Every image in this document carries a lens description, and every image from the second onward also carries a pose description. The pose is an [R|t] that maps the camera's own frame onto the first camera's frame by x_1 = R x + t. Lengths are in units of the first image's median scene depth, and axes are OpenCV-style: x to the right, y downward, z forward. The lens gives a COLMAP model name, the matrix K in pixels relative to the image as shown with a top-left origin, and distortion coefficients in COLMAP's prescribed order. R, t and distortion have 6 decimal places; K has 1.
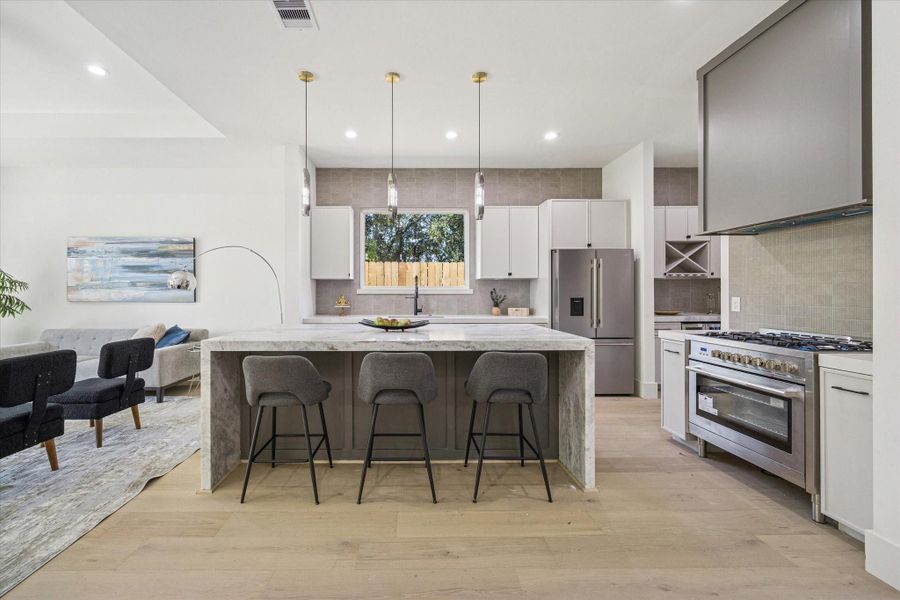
lens RADIAL K [[361.3, 0, 408.3], [0, 361.3, 294.0], [0, 0, 1]] dist [-0.001960, -0.000242]
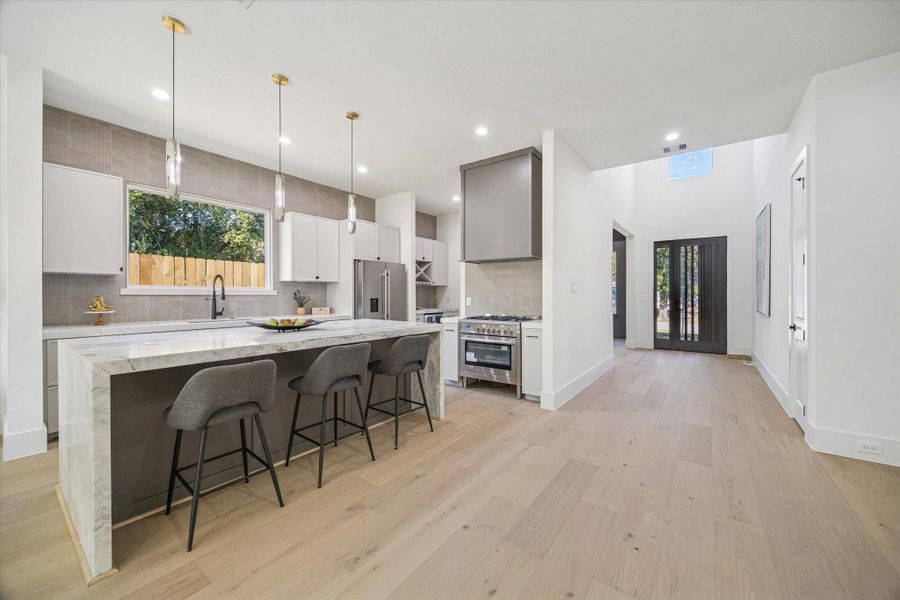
lens RADIAL K [[346.6, 0, 452.2], [0, 346.6, 294.9], [0, 0, 1]] dist [-0.000272, -0.000054]
pose [[0.598007, 0.001984, 0.801488, -0.327798], [-0.000752, 0.999998, -0.001915, 0.000520], [-0.801490, 0.000542, 0.598008, 0.024409]]
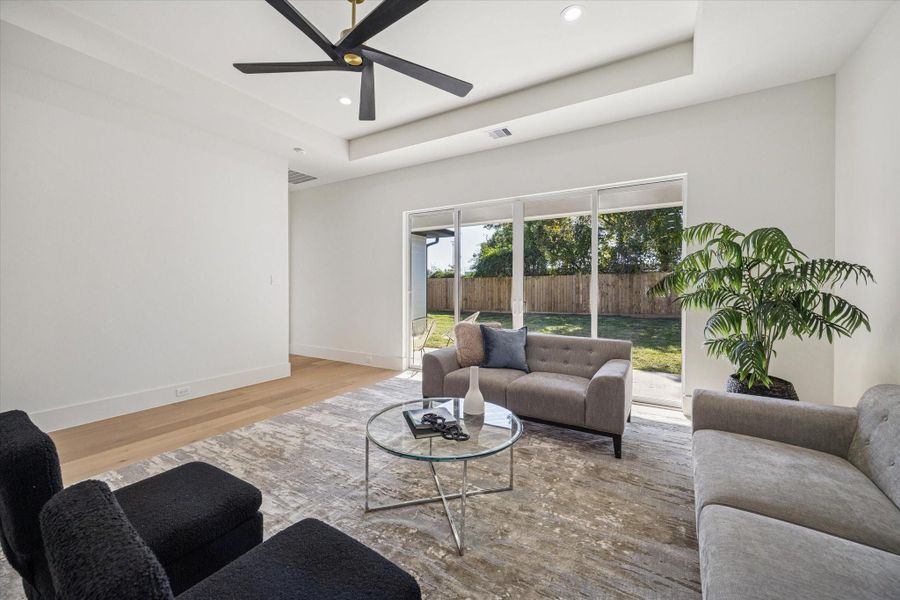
lens RADIAL K [[357.0, 0, 449.5], [0, 357.0, 288.8], [0, 0, 1]] dist [-0.000230, -0.000038]
pose [[-0.513021, 0.002059, -0.858374, -0.448542], [-0.007570, 0.999947, 0.006922, -0.000929], [0.858343, 0.010049, -0.512978, 0.819259]]
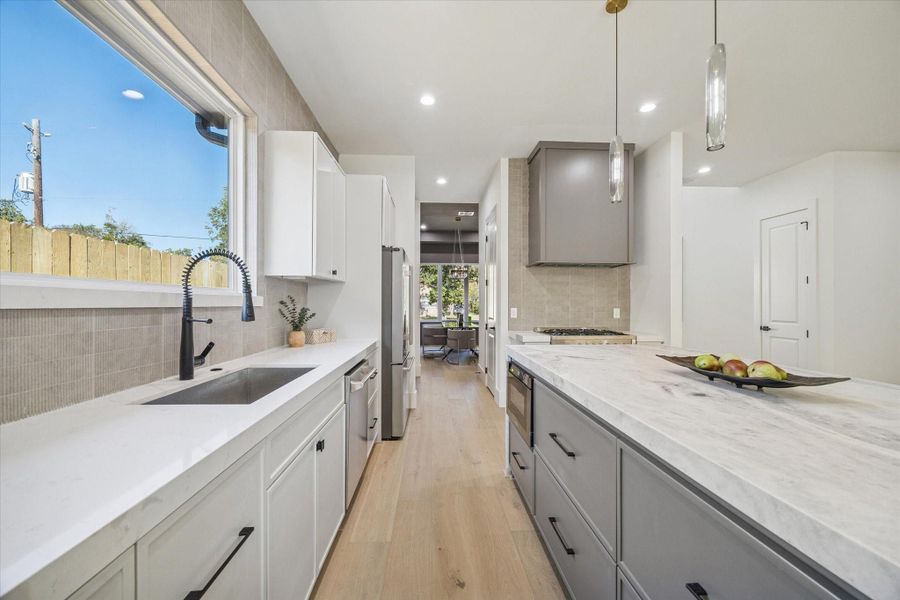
lens RADIAL K [[347.2, 0, 450.0], [0, 347.2, 300.0], [0, 0, 1]] dist [-0.000347, -0.000038]
pose [[-0.049176, 0.011482, 0.998724, -0.288444], [-0.000765, 0.999933, -0.011534, -0.003576], [-0.998790, -0.001331, -0.049164, 0.837609]]
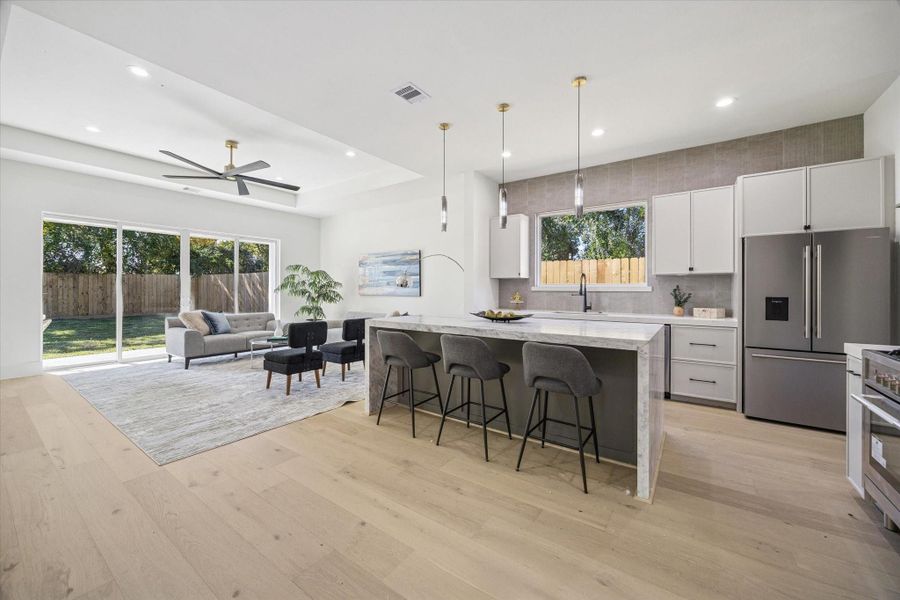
lens RADIAL K [[344.7, 0, 450.8], [0, 344.7, 291.3], [0, 0, 1]] dist [-0.001490, -0.000096]
pose [[0.815323, 0.005627, -0.578979, 0.289394], [-0.005827, 0.999982, 0.001512, 0.000849], [0.578977, 0.002141, 0.815341, -0.011243]]
